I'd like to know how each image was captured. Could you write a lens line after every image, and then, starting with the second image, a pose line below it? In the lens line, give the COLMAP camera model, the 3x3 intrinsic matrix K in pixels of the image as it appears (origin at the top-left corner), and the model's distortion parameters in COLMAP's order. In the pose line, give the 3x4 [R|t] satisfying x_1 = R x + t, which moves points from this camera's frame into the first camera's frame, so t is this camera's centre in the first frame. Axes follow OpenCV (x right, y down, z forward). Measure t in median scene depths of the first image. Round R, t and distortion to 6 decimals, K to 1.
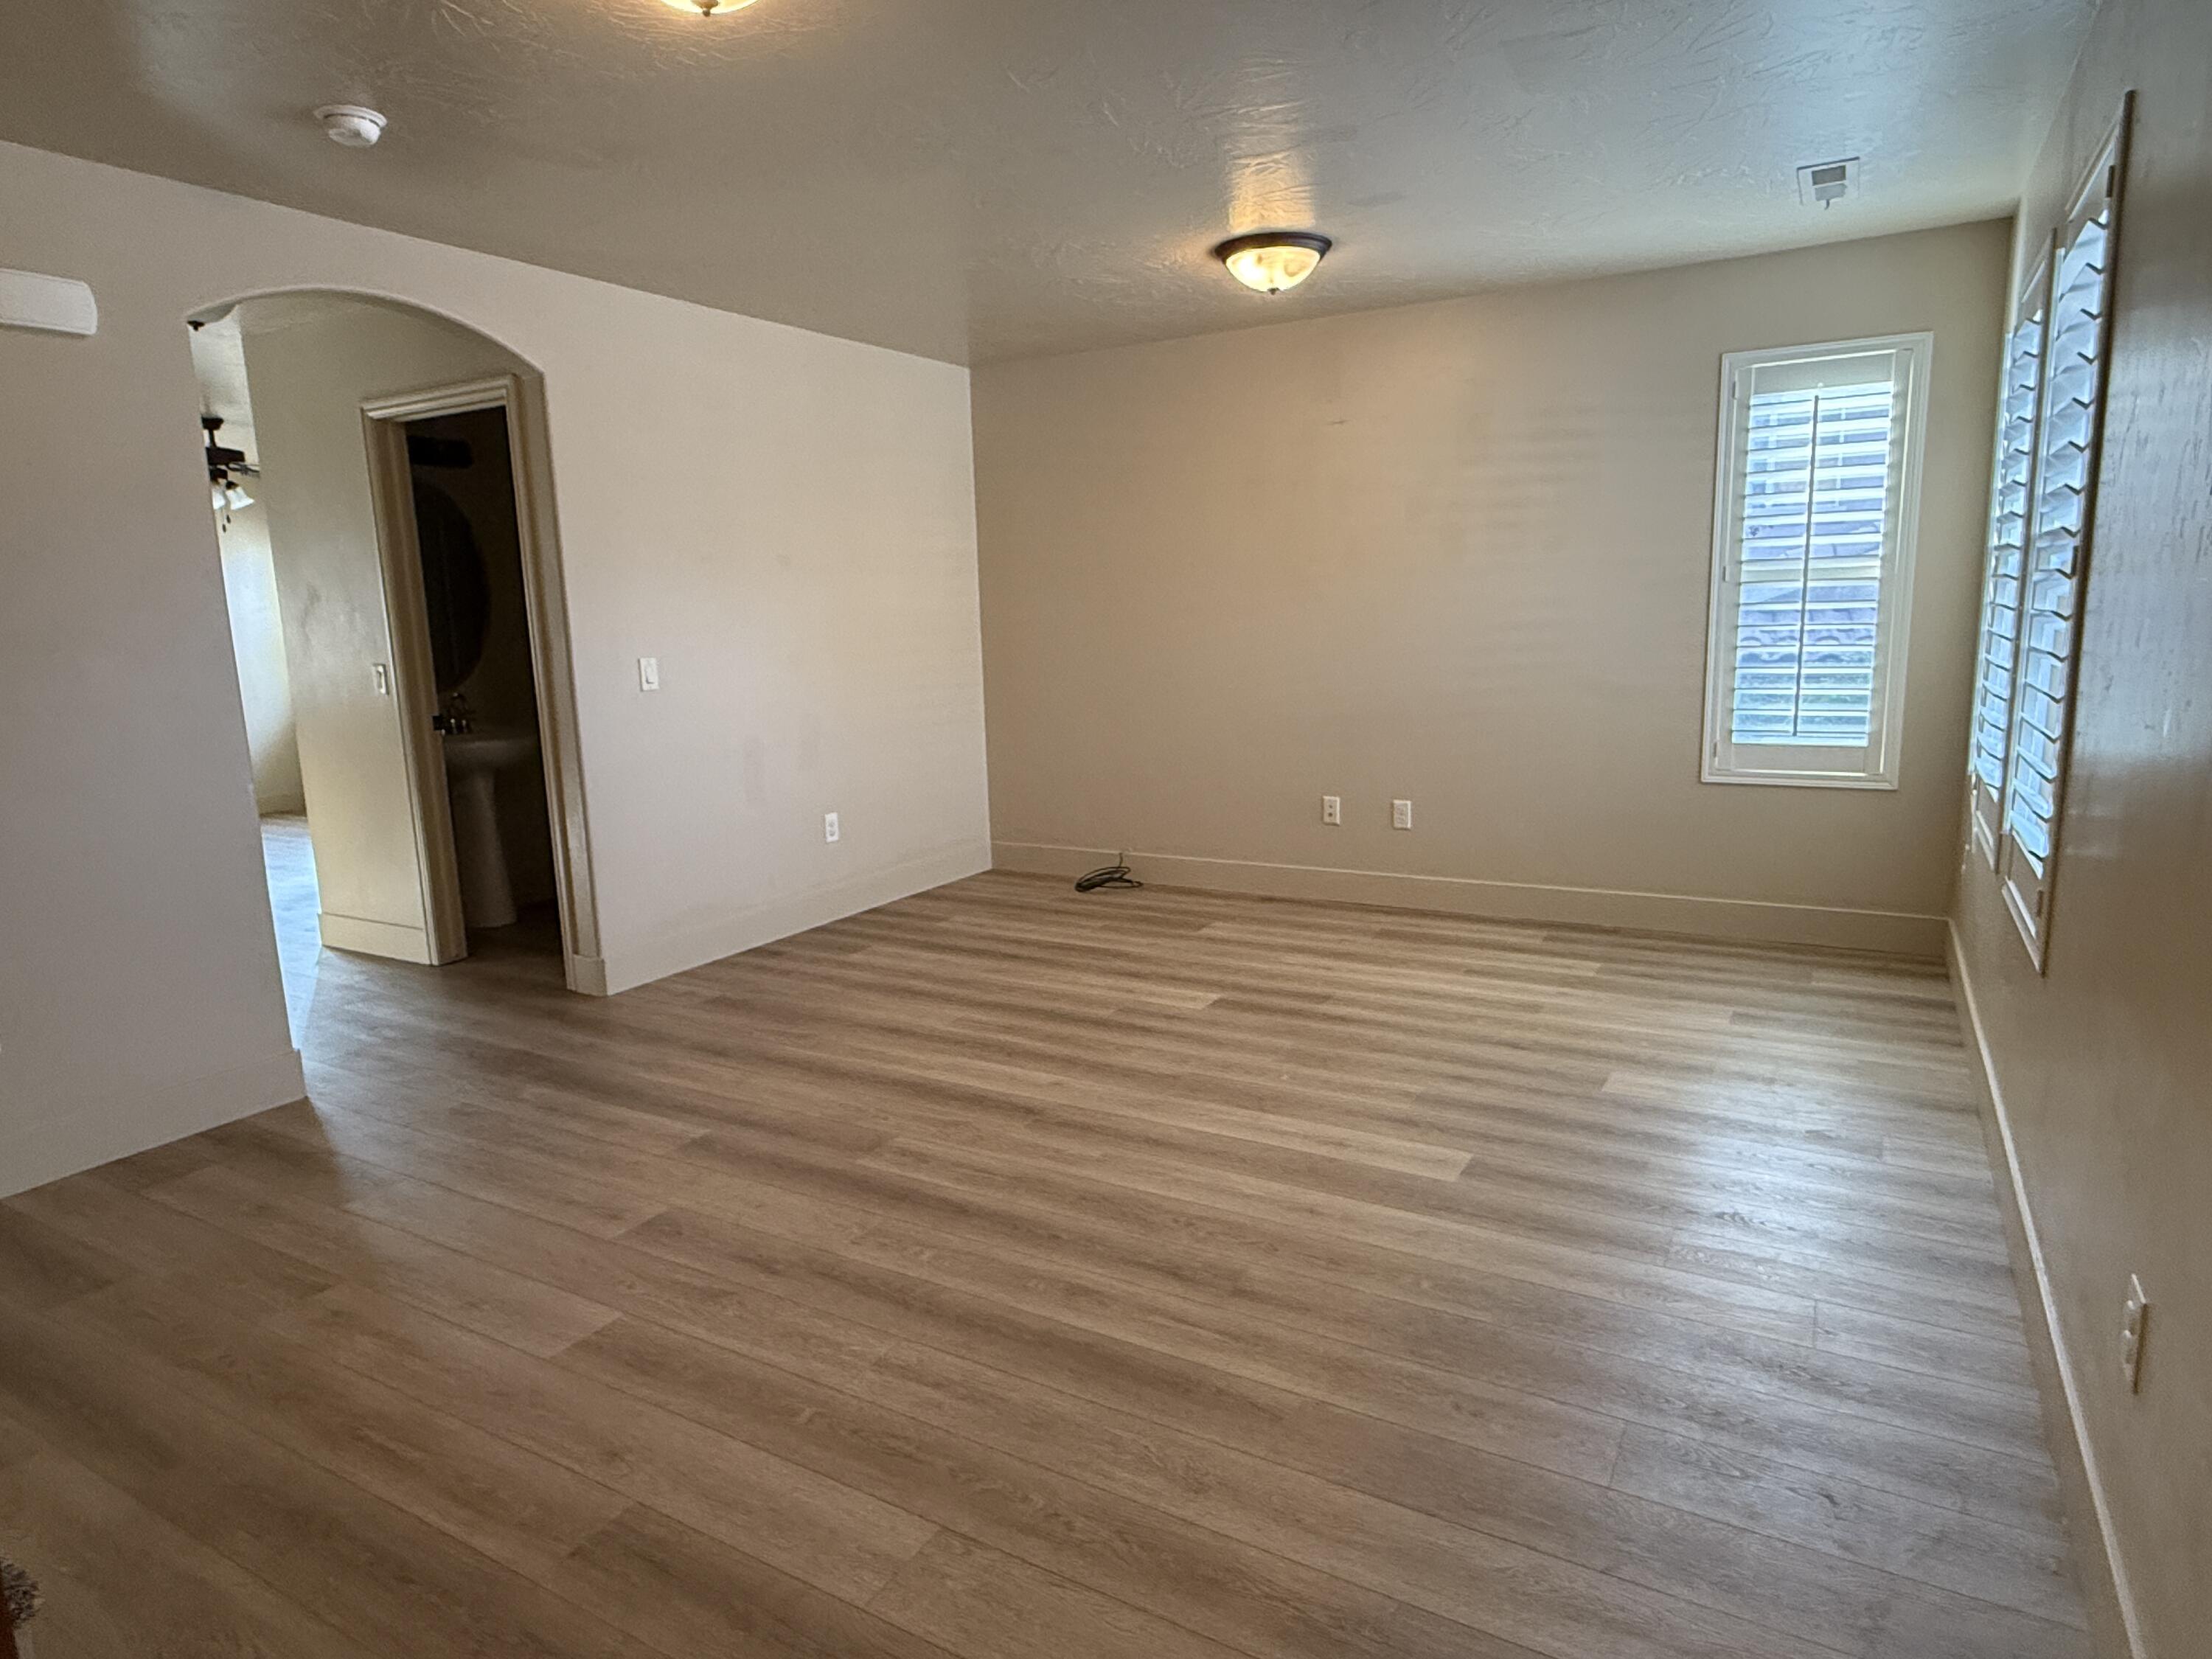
lens RADIAL K [[1282.8, 0, 1106.0], [0, 1282.8, 829.5], [0, 0, 1]] dist [-0.002144, -0.001353]
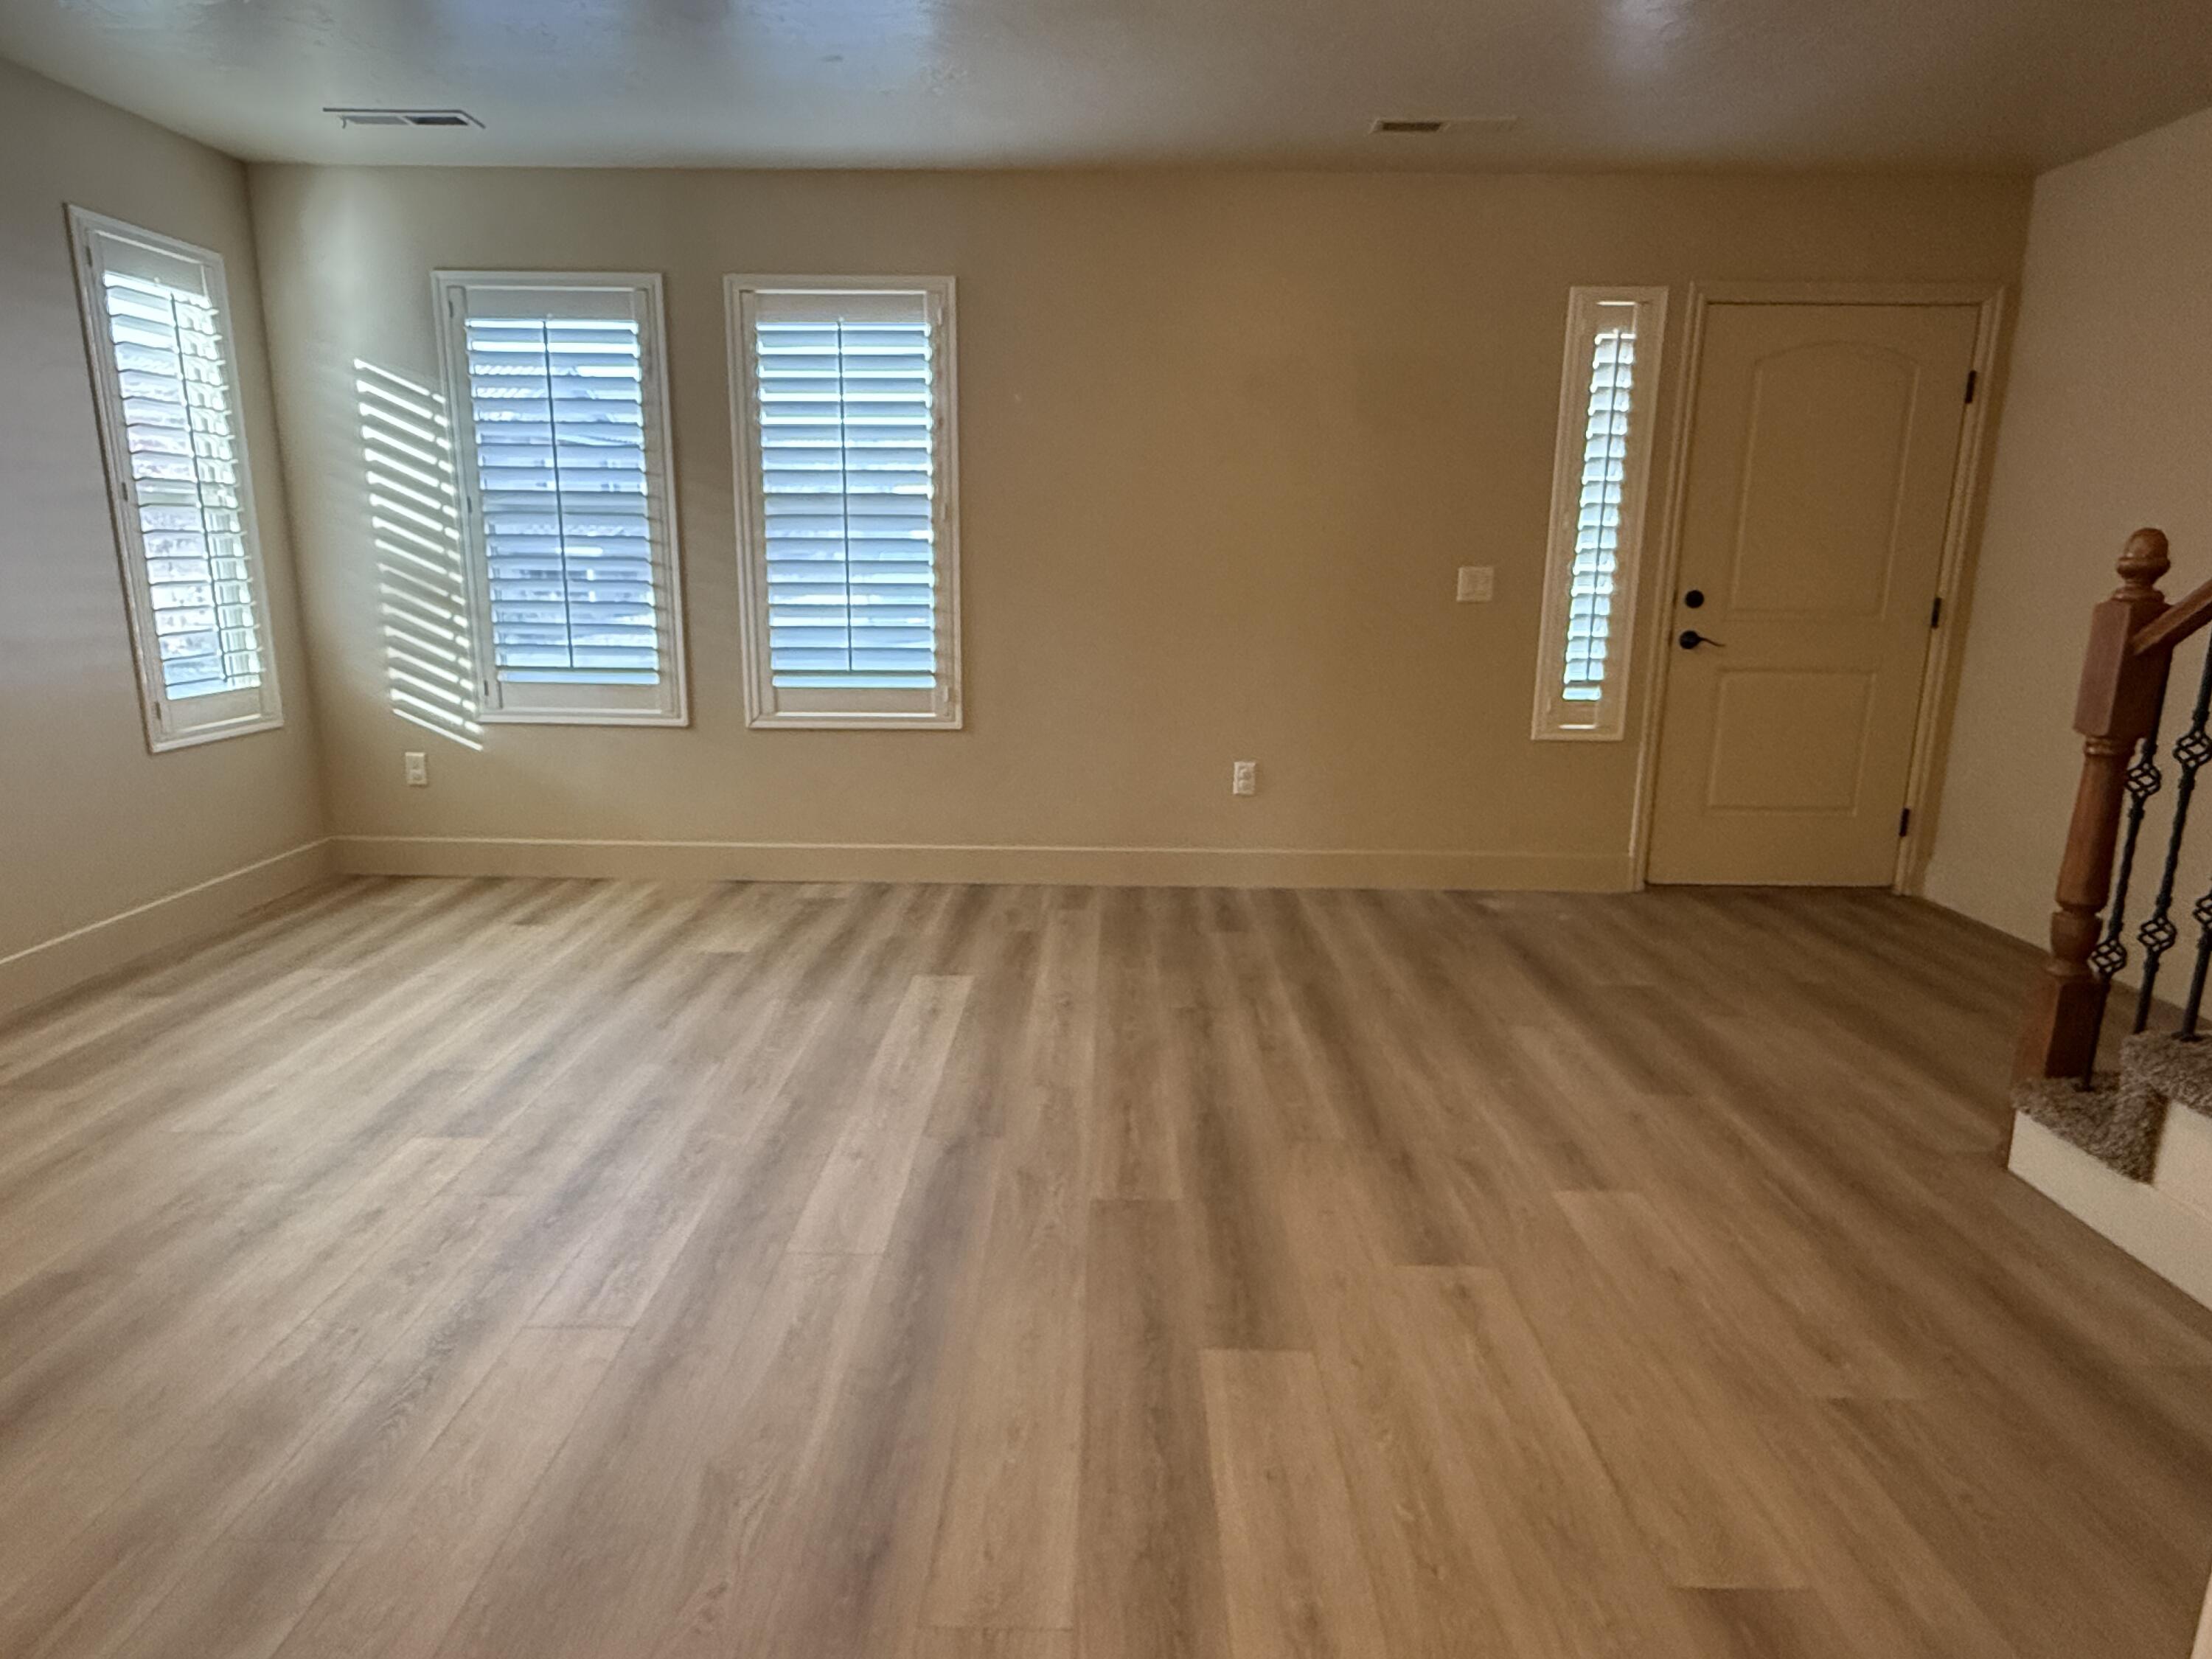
lens RADIAL K [[1282.8, 0, 1106.0], [0, 1282.8, 829.5], [0, 0, 1]] dist [-0.002144, -0.001353]
pose [[-0.496184, -0.163660, 0.852653, -0.725184], [0.158104, 0.948620, 0.274086, -0.164347], [-0.853700, 0.270806, -0.444815, 1.189892]]
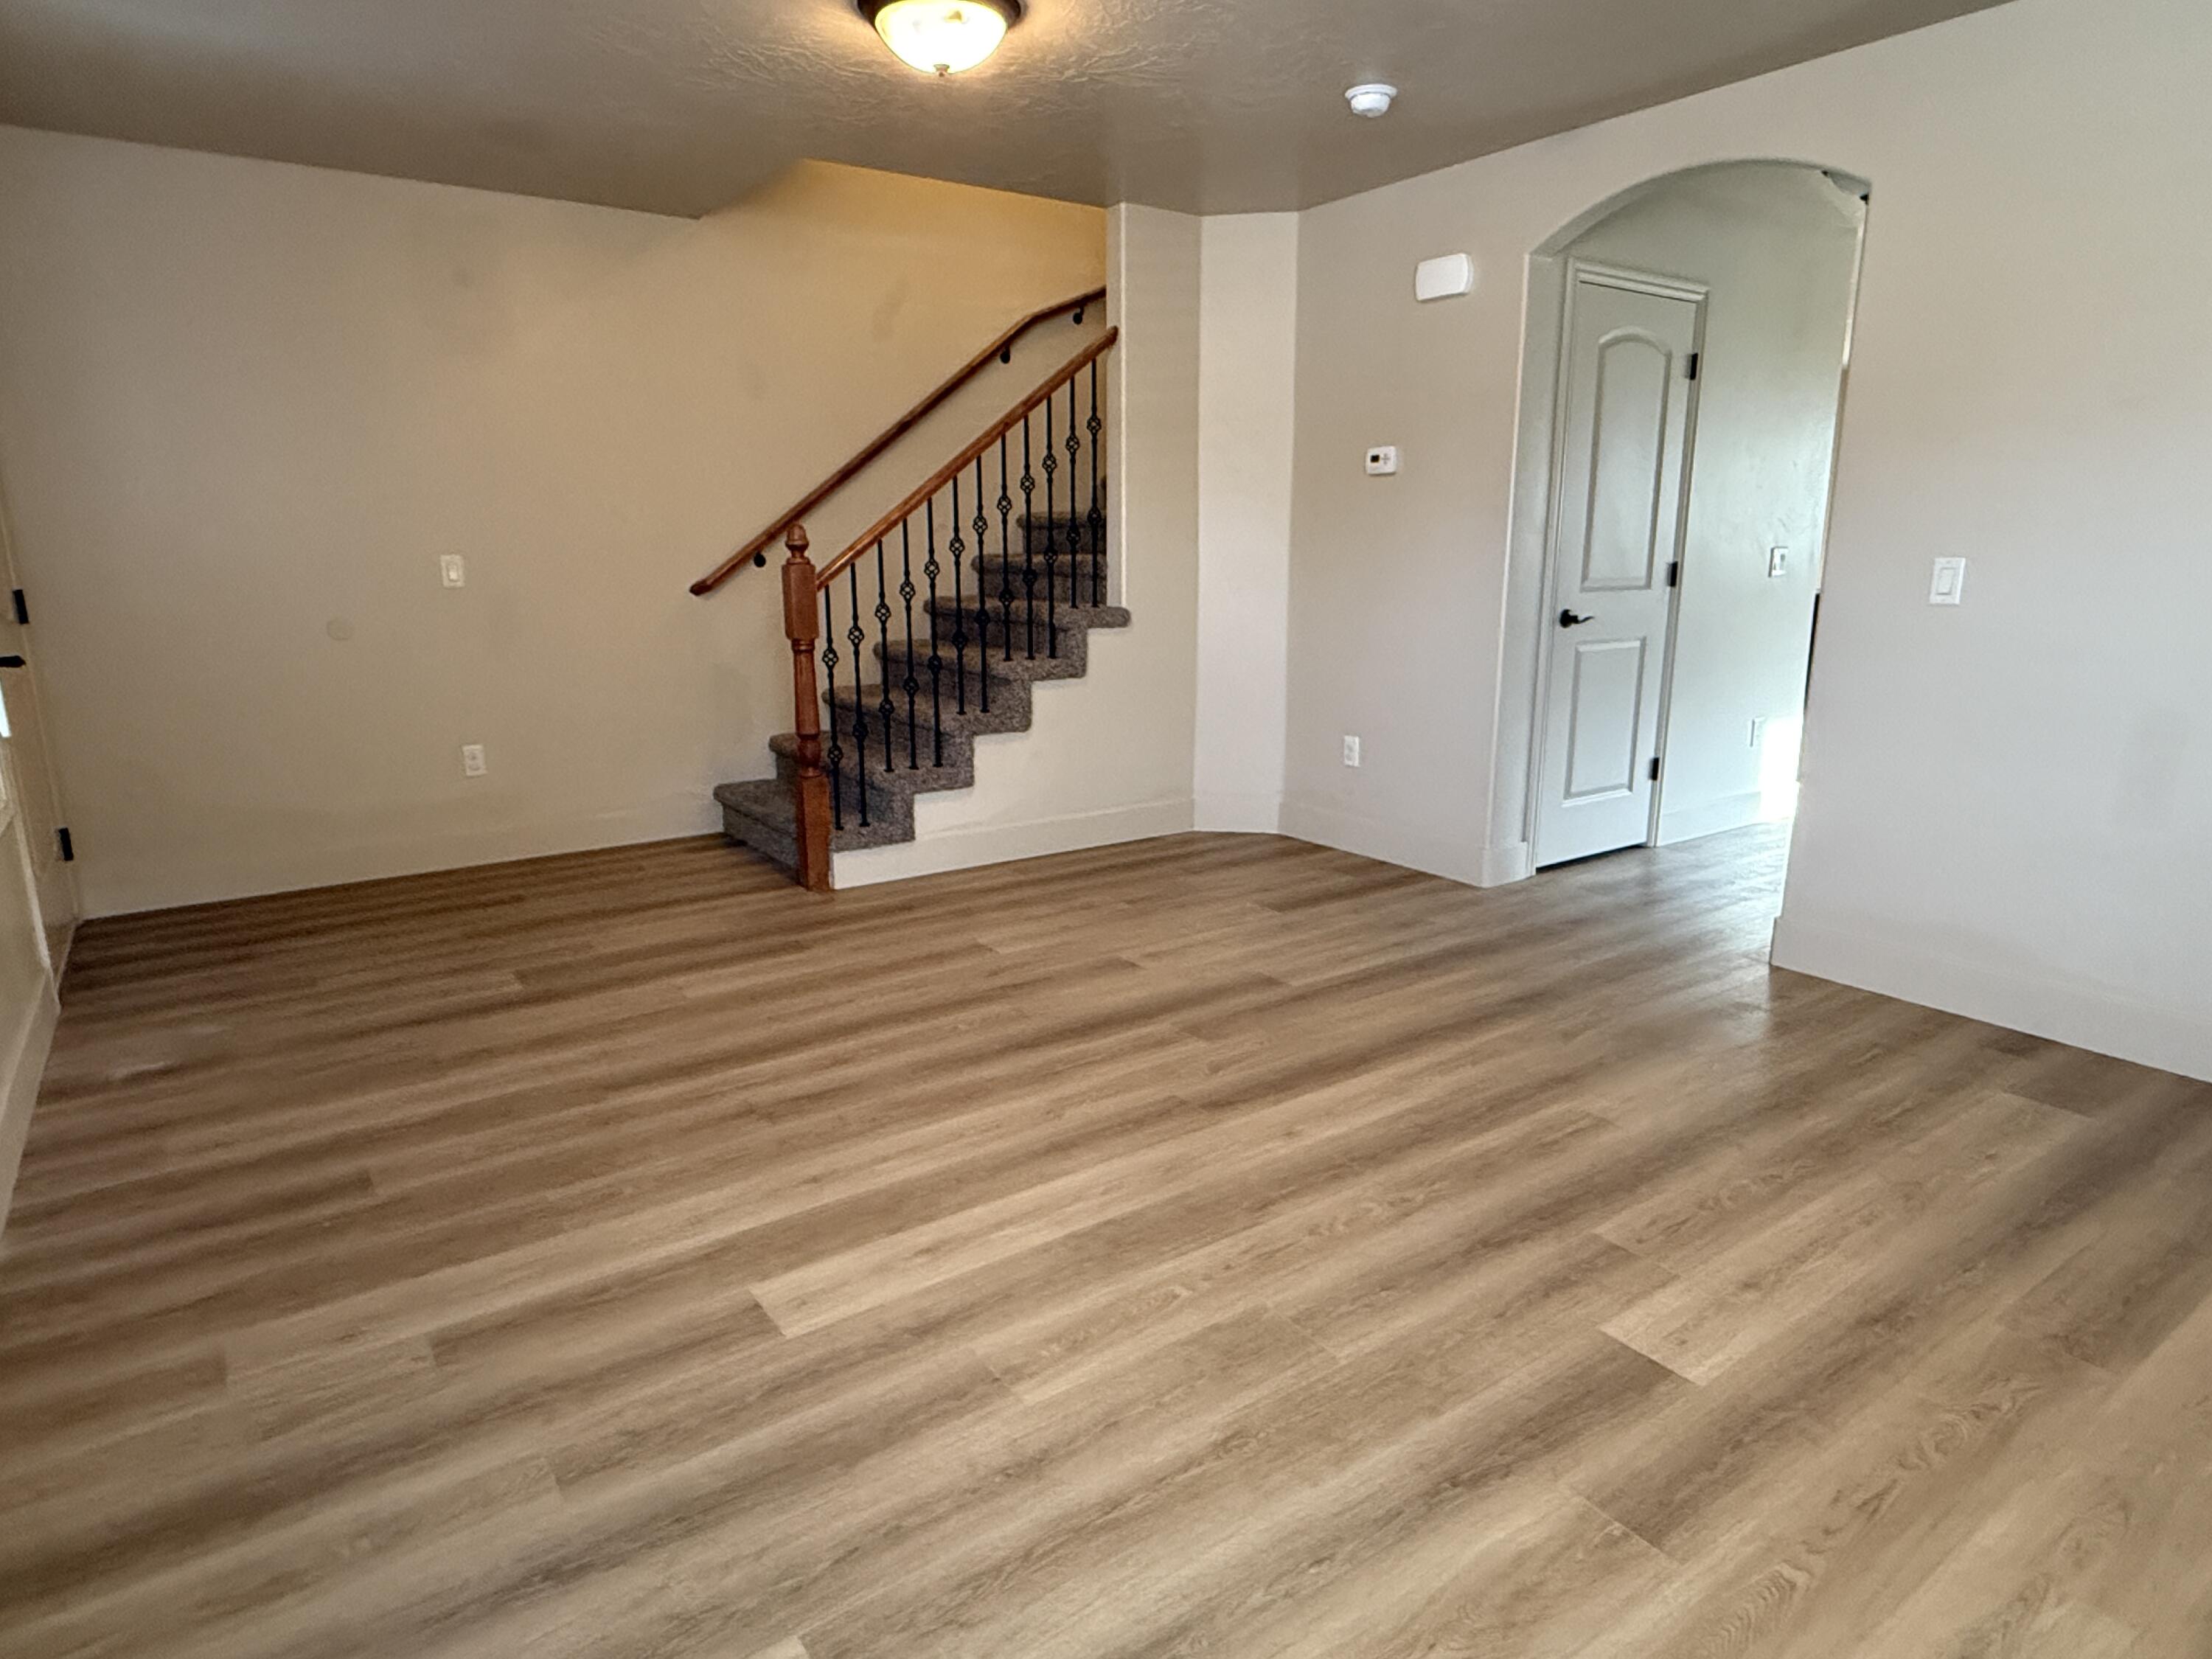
lens RADIAL K [[1282.8, 0, 1106.0], [0, 1282.8, 829.5], [0, 0, 1]] dist [-0.002144, -0.001353]
pose [[-0.418708, 0.233217, -0.877664, 0.649776], [-0.143303, 0.937384, 0.317452, -0.200834], [0.896743, 0.258692, -0.359069, 1.160596]]
